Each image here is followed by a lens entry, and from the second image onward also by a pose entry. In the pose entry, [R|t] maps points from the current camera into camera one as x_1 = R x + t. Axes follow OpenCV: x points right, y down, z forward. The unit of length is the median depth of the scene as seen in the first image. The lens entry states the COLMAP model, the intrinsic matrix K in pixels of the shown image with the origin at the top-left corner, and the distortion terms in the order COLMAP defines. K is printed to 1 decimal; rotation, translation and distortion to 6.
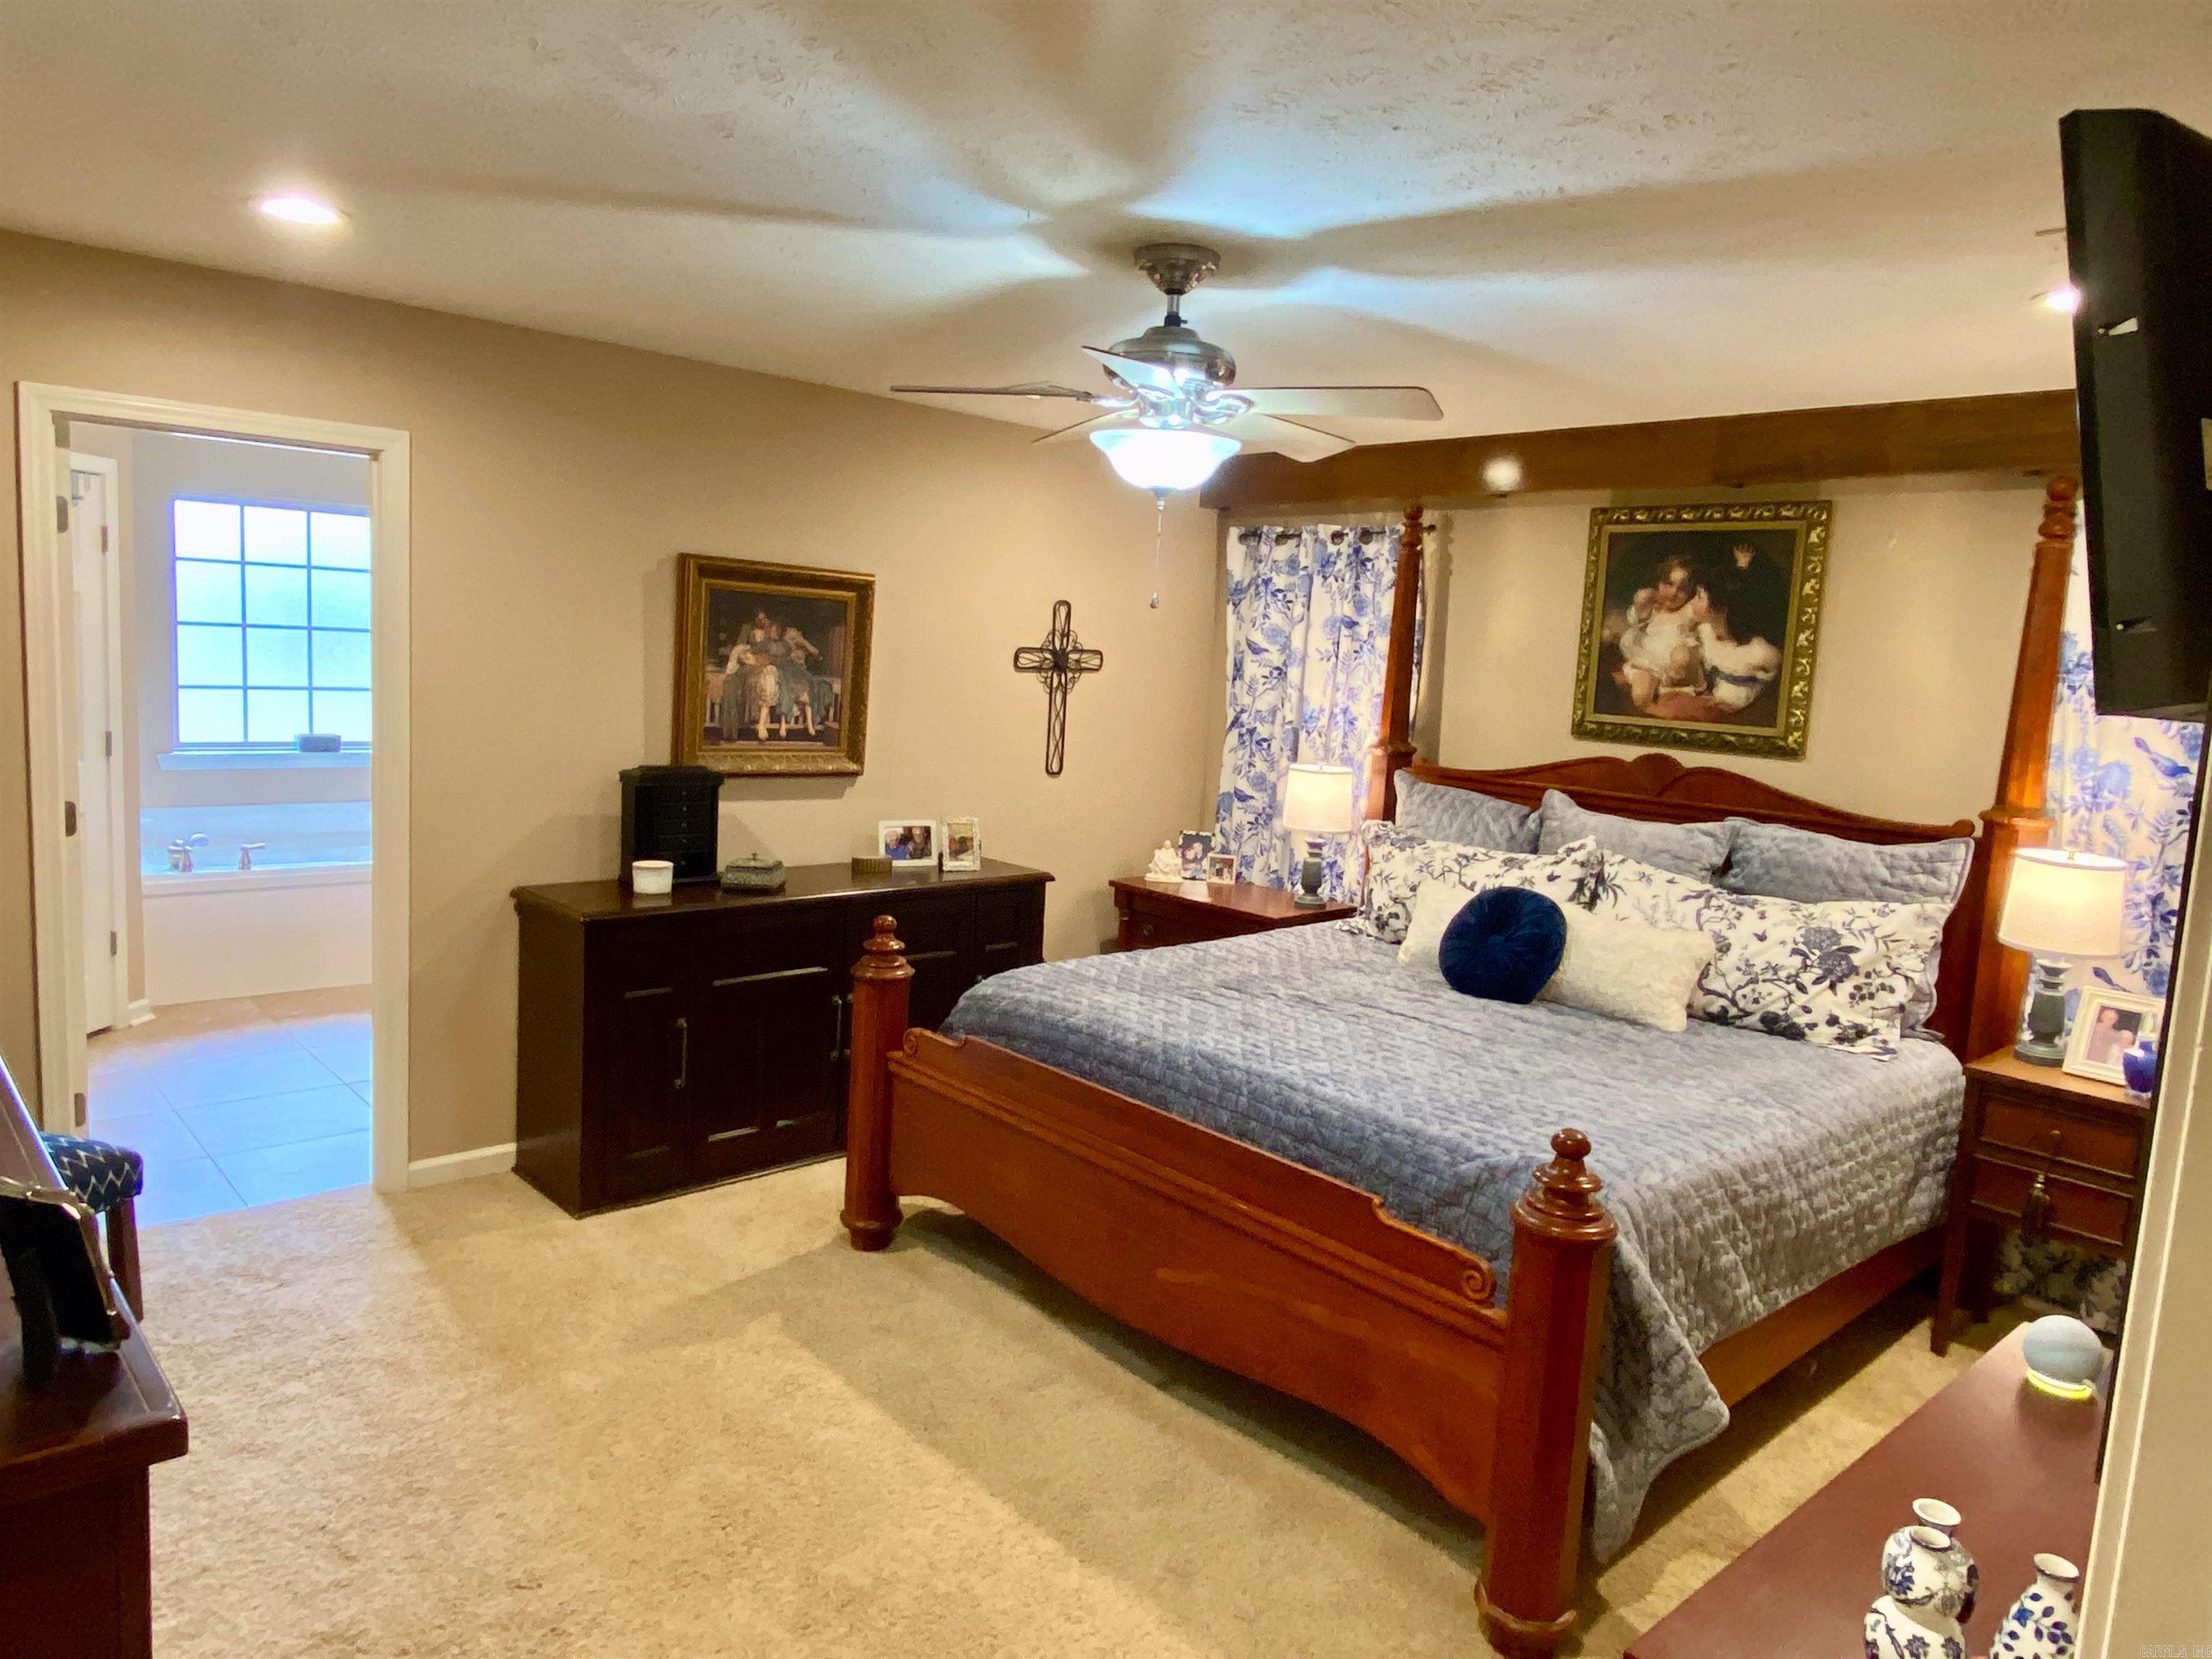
lens RADIAL K [[1444.1, 0, 1061.8], [0, 1444.1, 824.9], [0, 0, 1]] dist [0.063274, -0.038930]
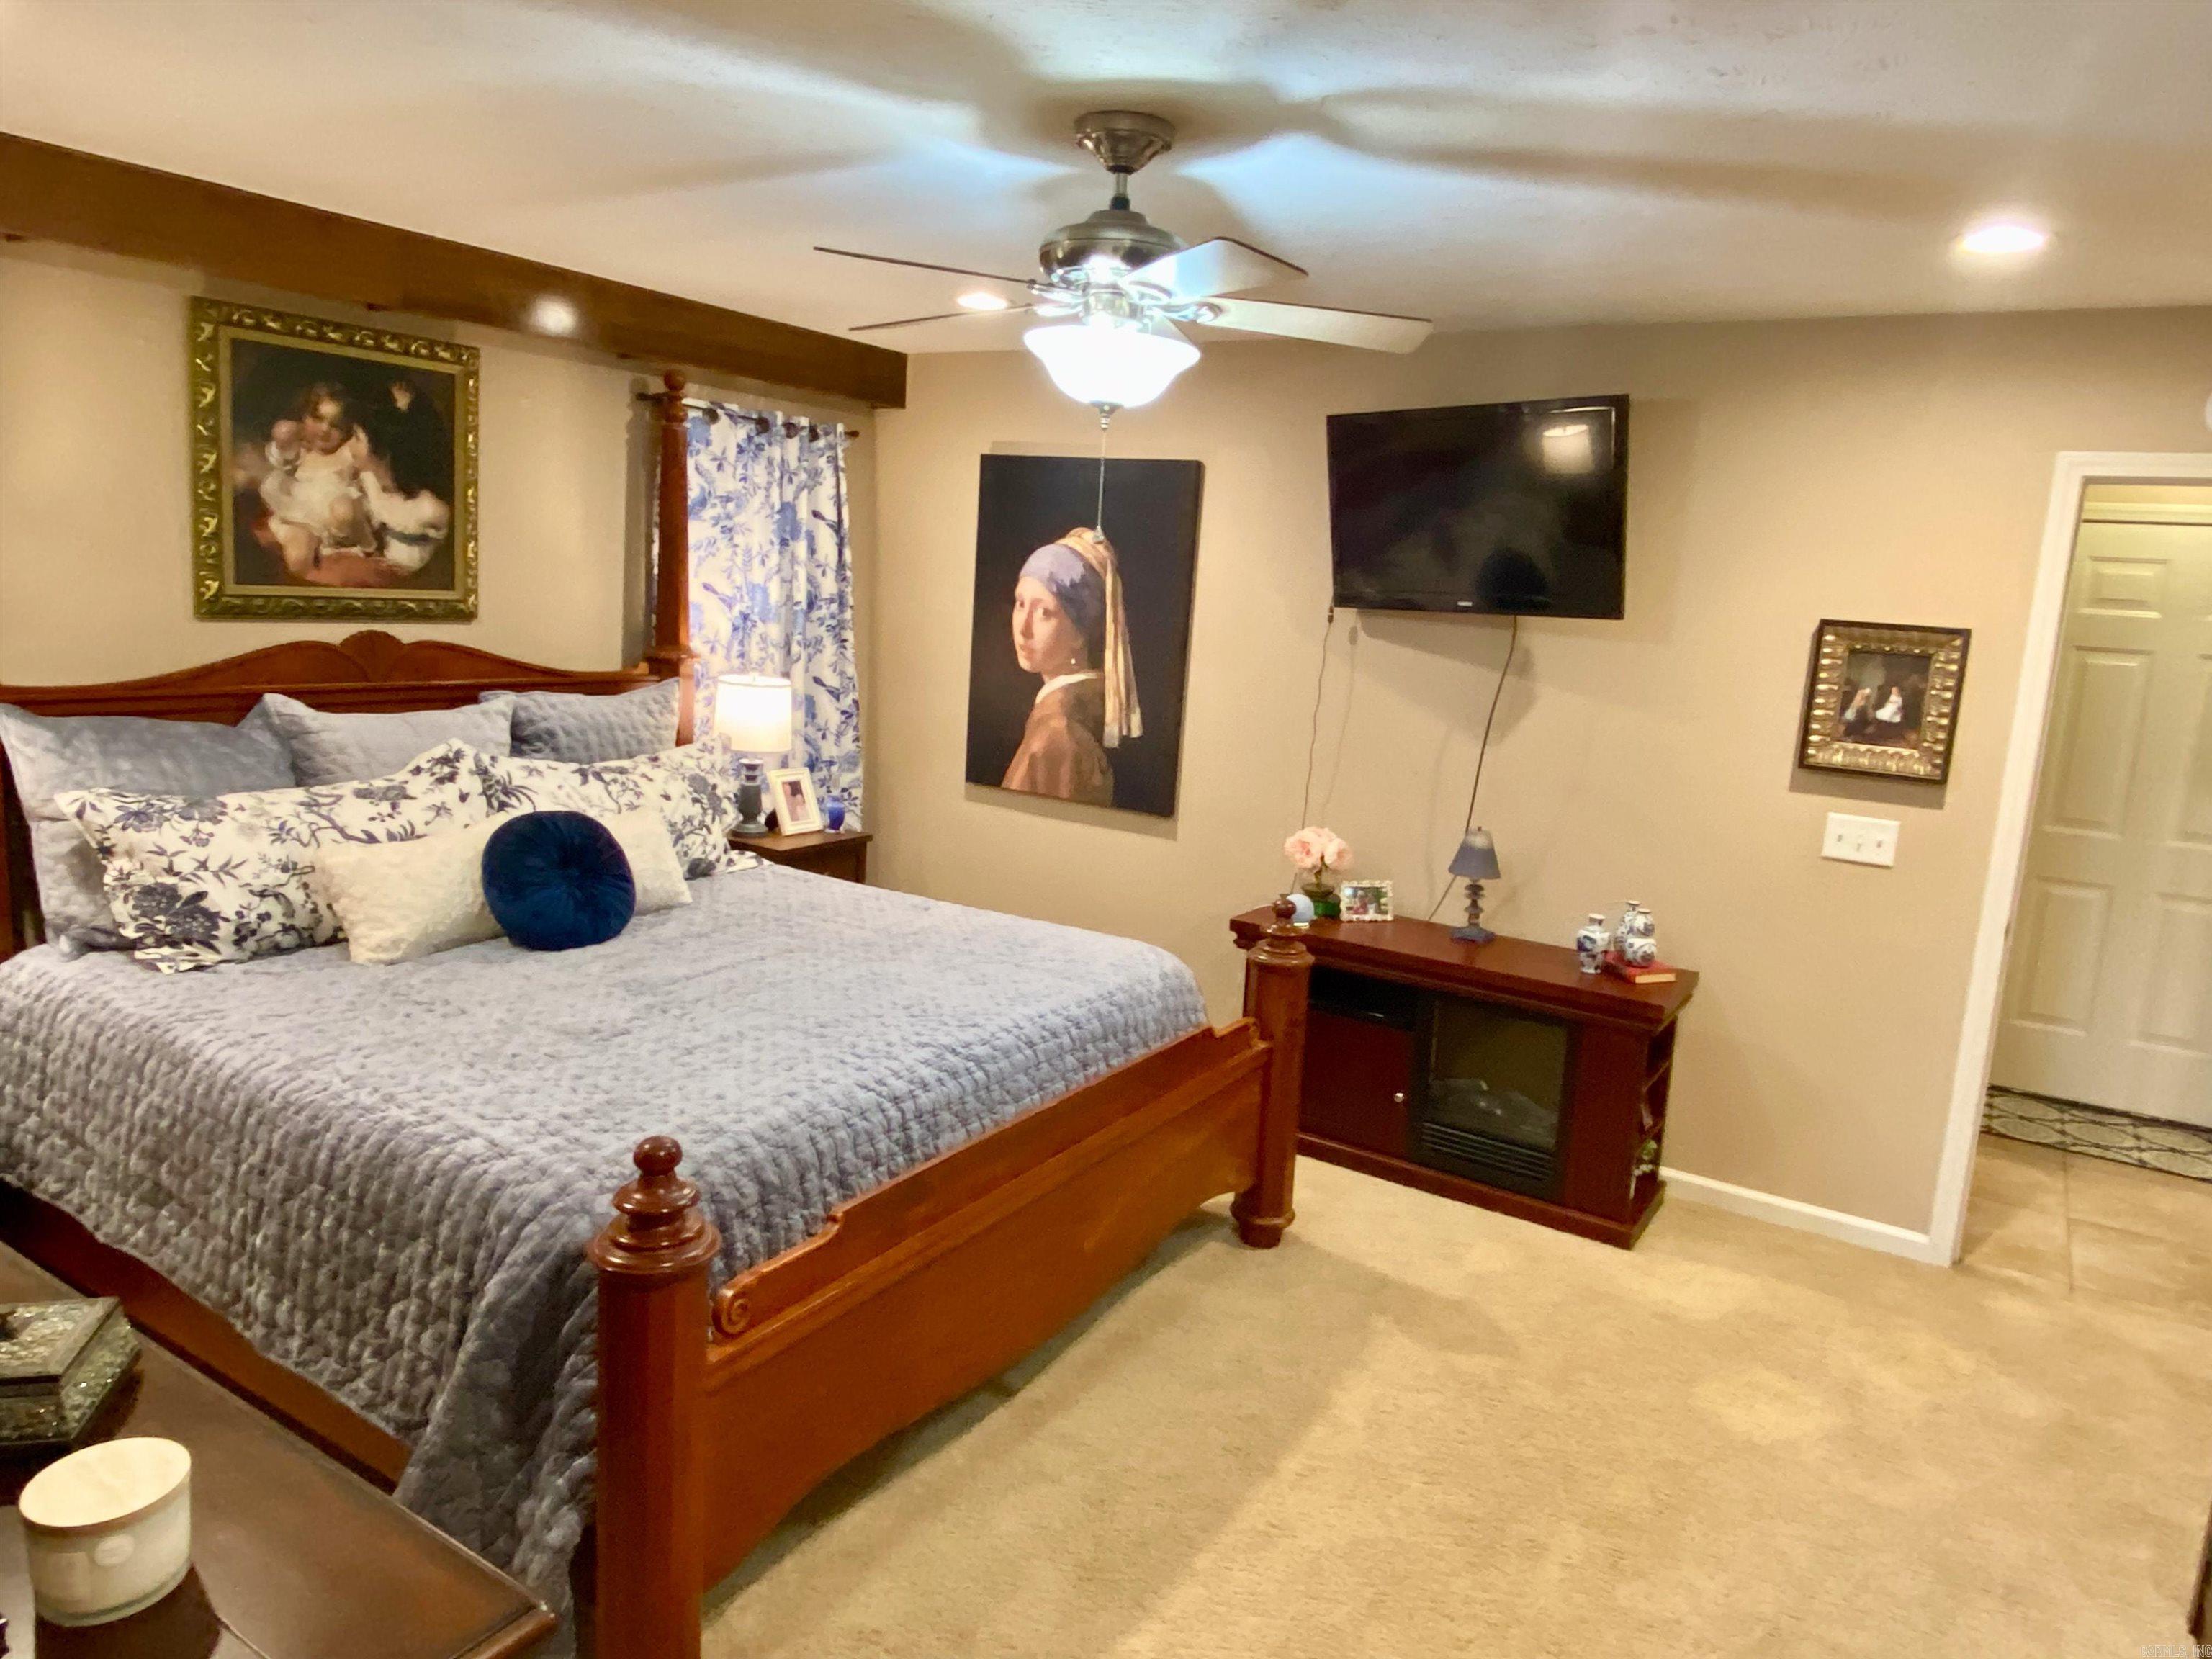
lens RADIAL K [[1444.1, 0, 1109.1], [0, 1444.1, 841.9], [0, 0, 1]] dist [0.063274, -0.038930]
pose [[-0.279504, -0.255299, 0.925581, -0.520852], [0.041911, 0.959839, 0.277404, -0.148628], [-0.959229, 0.116328, -0.257579, 0.824664]]
